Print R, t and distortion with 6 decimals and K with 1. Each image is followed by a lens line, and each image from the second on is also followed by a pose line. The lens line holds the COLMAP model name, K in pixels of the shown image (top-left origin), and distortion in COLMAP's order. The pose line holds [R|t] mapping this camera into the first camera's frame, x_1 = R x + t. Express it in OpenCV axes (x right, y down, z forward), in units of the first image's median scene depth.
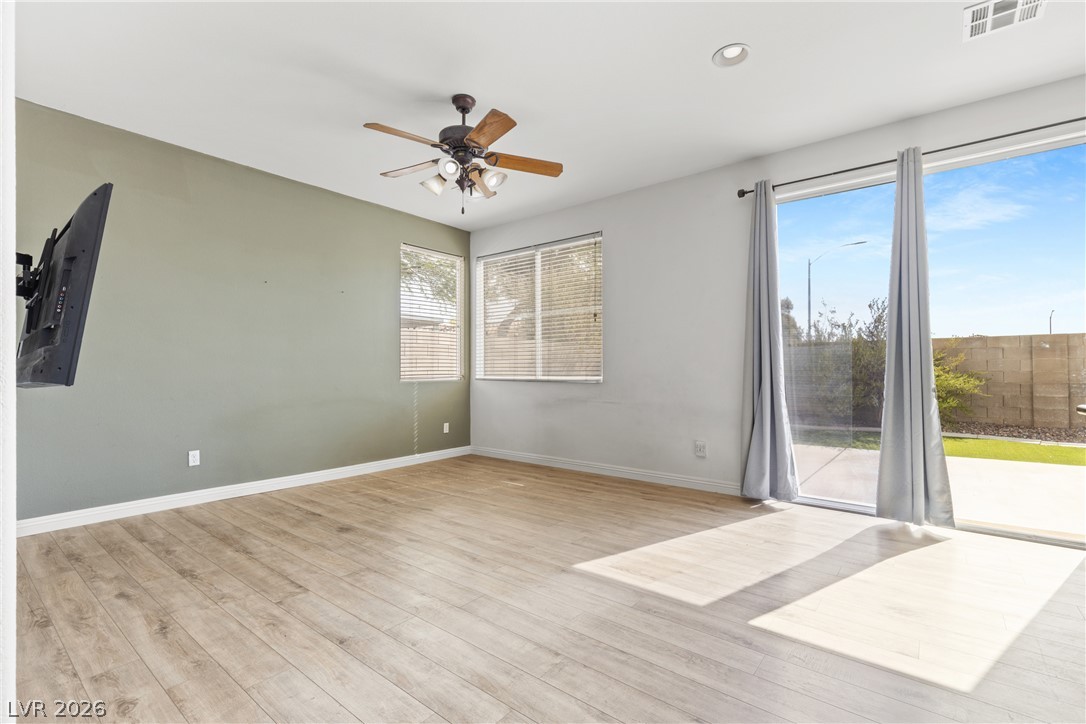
lens RADIAL K [[490.0, 0, 550.2], [0, 490.0, 360.7], [0, 0, 1]] dist [0.011105, -0.003424]
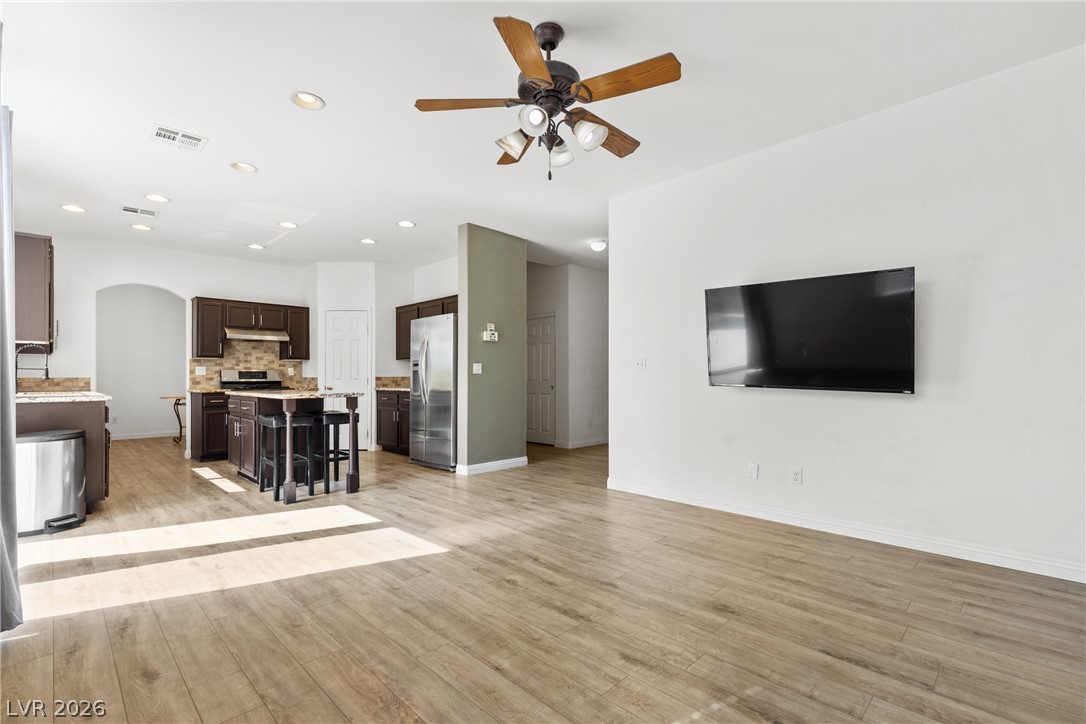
lens RADIAL K [[490.0, 0, 545.6], [0, 490.0, 373.9], [0, 0, 1]] dist [0.011105, -0.003424]
pose [[-0.993583, 0.004396, 0.113019, -0.270038], [0.001214, 0.999601, -0.028210, 0.033748], [-0.113098, -0.027892, -0.993192, 1.871261]]
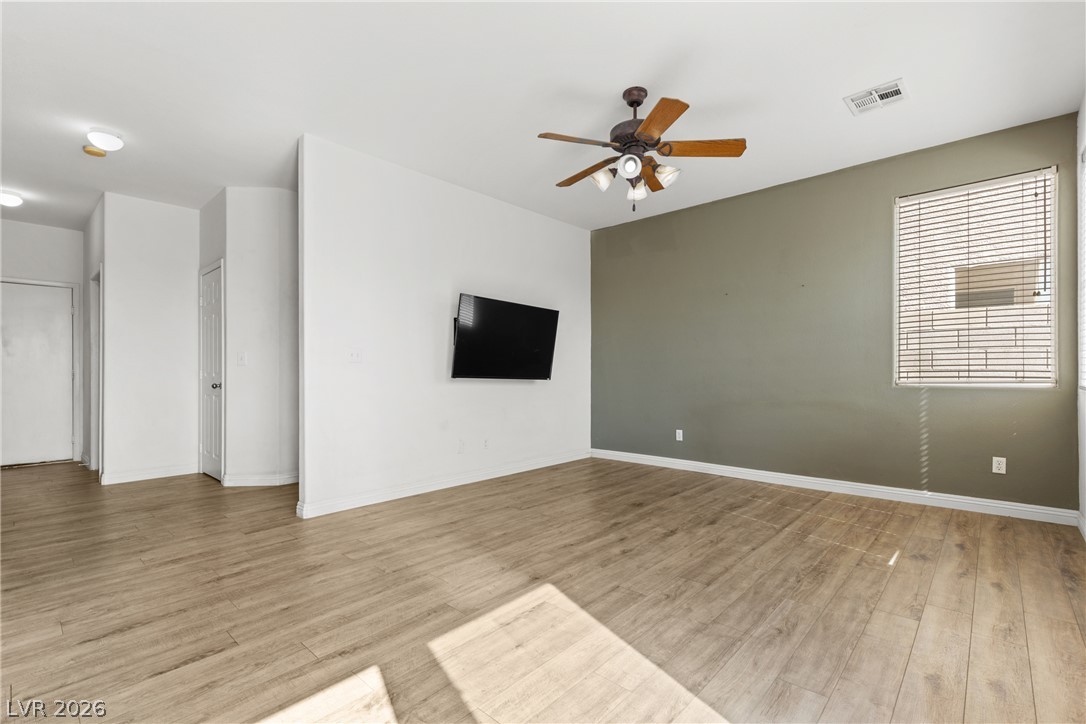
lens RADIAL K [[490.0, 0, 544.6], [0, 490.0, 369.6], [0, 0, 1]] dist [0.011105, -0.003424]
pose [[-0.071758, -0.003177, -0.997417, 0.854347], [0.022797, 0.999728, -0.004824, 0.017214], [0.997162, -0.023084, -0.071666, 0.940185]]
